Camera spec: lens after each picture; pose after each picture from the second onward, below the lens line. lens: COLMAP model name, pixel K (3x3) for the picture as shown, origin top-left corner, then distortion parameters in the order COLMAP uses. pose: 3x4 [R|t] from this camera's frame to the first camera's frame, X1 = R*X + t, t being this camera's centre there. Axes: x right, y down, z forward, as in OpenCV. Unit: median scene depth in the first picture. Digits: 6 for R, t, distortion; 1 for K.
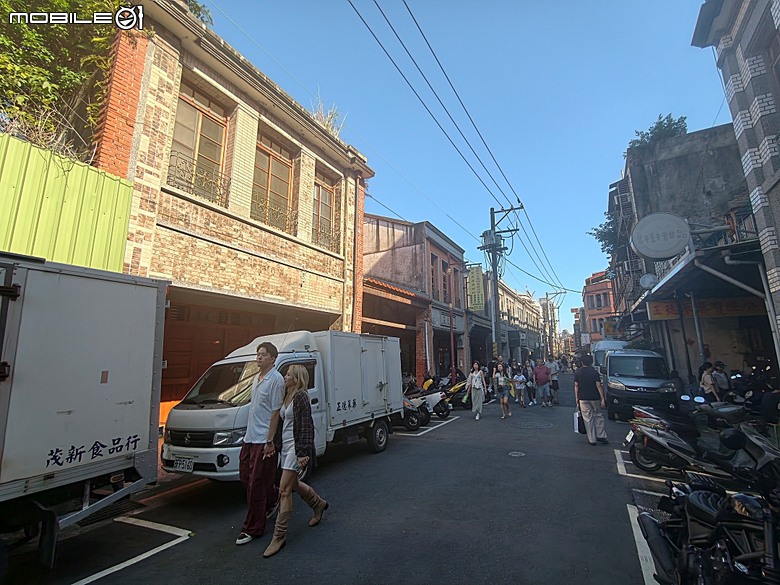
lens RADIAL K [[353.4, 0, 386.3], [0, 353.4, 290.6], [0, 0, 1]] dist [-0.012651, 0.004573]
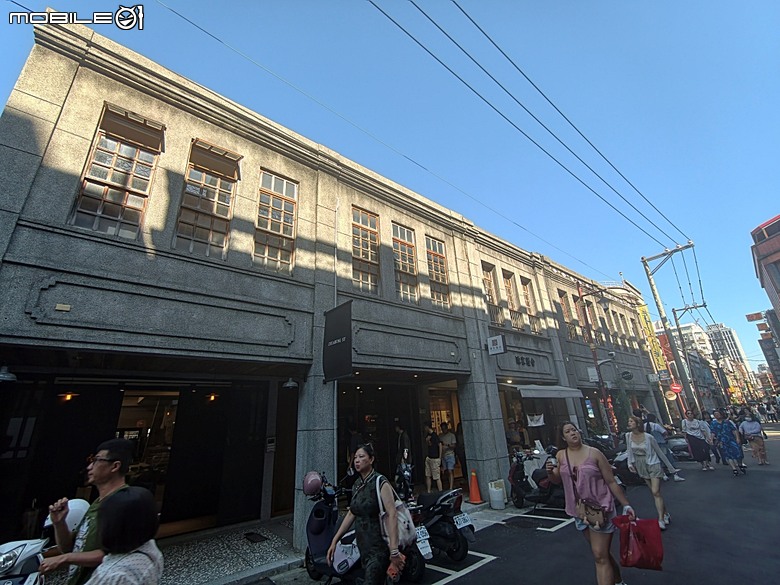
lens RADIAL K [[353.4, 0, 393.5], [0, 353.4, 291.3], [0, 0, 1]] dist [-0.012651, 0.004573]
pose [[0.940001, -0.170190, -0.295692, 0.188177], [0.116788, 0.974848, -0.189821, 0.062097], [0.320560, 0.143899, 0.936234, 0.326693]]
